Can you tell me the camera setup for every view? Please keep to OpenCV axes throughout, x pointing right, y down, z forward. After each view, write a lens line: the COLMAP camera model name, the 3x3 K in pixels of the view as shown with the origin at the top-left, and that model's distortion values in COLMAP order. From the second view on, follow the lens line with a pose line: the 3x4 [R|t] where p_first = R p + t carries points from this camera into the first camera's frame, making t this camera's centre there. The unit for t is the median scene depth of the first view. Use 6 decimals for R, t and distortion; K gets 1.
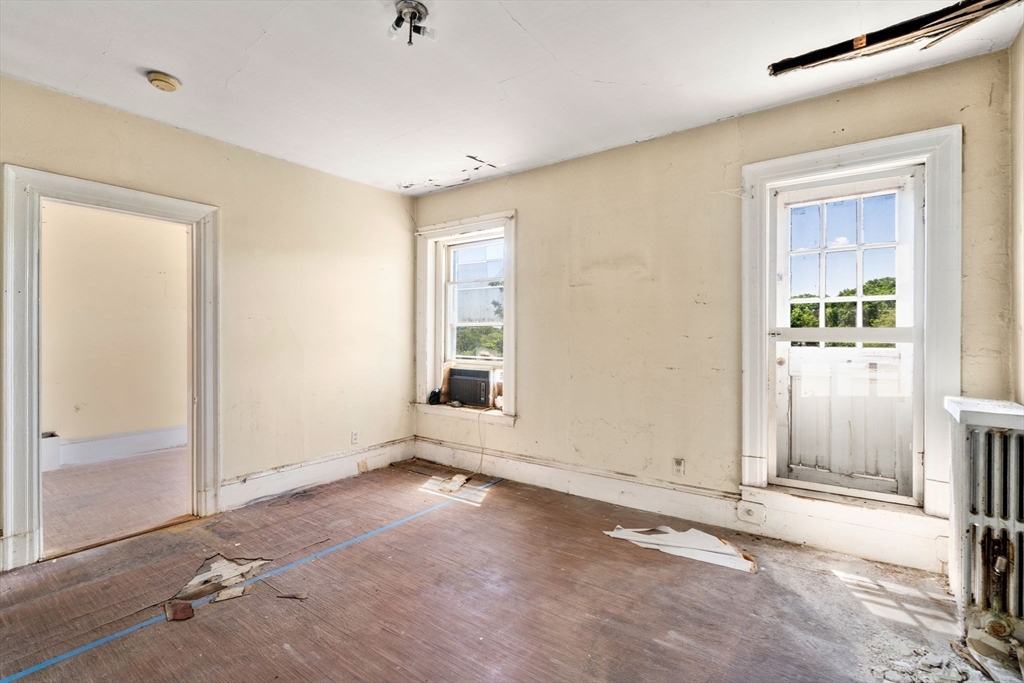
lens RADIAL K [[471.8, 0, 515.1], [0, 471.8, 337.6], [0, 0, 1]] dist [-0.003738, 0.000566]
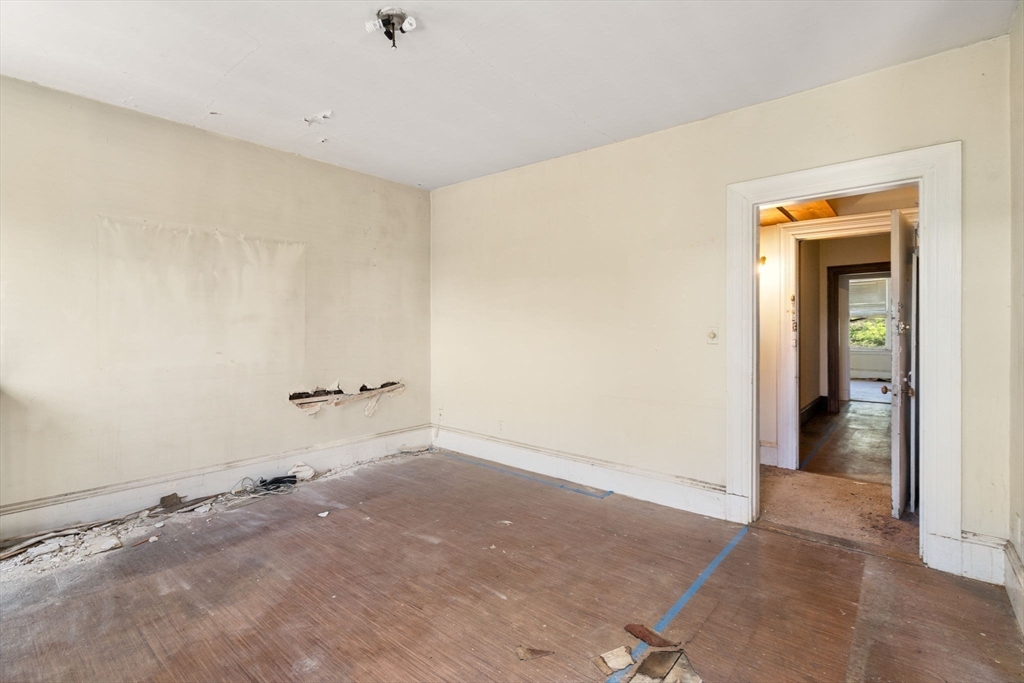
lens RADIAL K [[471.8, 0, 508.2], [0, 471.8, 331.7], [0, 0, 1]] dist [-0.003738, 0.000566]
pose [[-0.997554, 0.001447, 0.069886, -0.535801], [0.002110, 0.999954, 0.009407, 0.002400], [-0.069869, 0.009532, -0.997511, 1.978811]]
